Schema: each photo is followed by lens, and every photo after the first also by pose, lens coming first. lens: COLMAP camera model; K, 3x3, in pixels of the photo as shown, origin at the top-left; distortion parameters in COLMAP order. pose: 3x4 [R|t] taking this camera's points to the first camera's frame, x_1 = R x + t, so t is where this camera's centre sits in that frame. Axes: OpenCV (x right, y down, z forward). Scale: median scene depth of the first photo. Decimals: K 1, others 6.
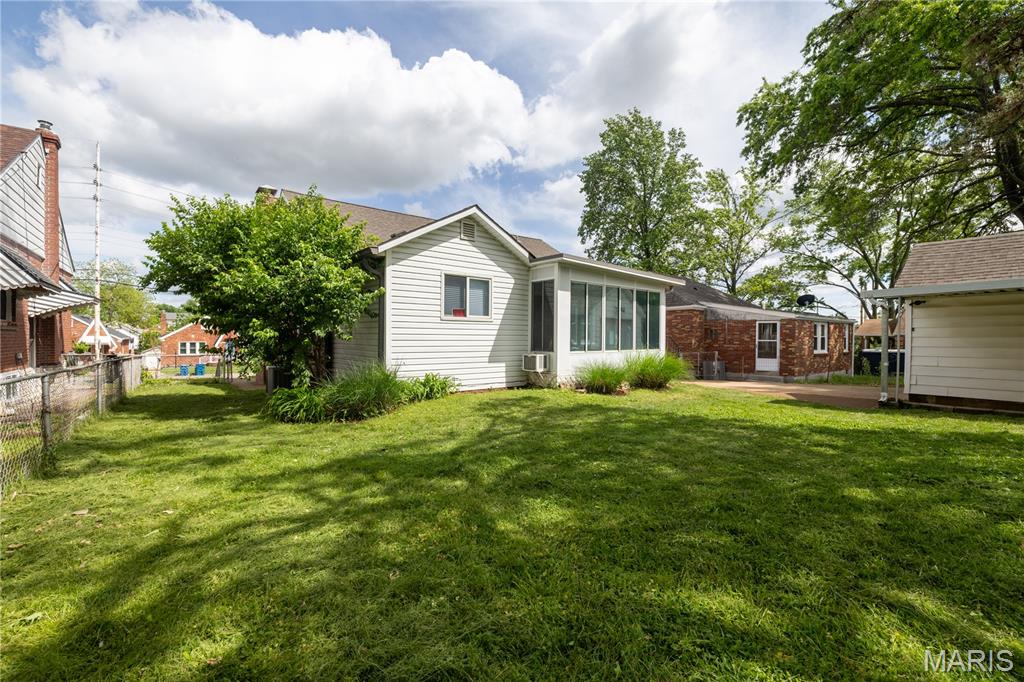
lens RADIAL K [[437.8, 0, 518.3], [0, 437.8, 341.8], [0, 0, 1]] dist [0.002241, 0.000714]
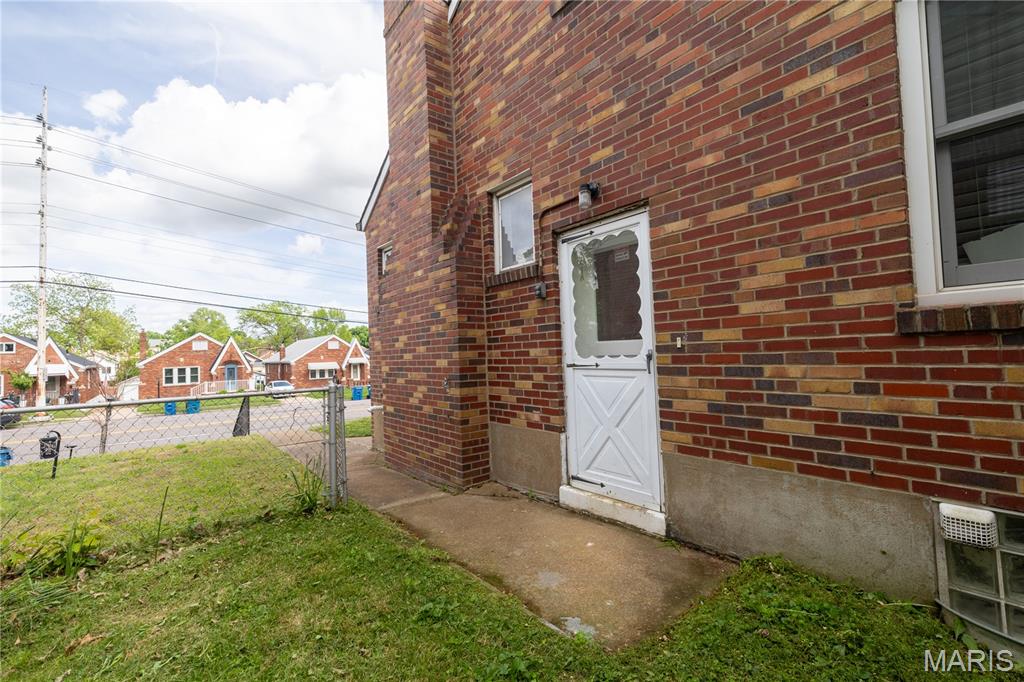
lens RADIAL K [[437.8, 0, 512.4], [0, 437.8, 335.6], [0, 0, 1]] dist [0.002241, 0.000714]
pose [[0.999125, -0.039049, 0.014994, -0.165004], [0.039718, 0.998091, -0.047292, 0.003789], [-0.013118, 0.047846, 0.998769, 0.211878]]
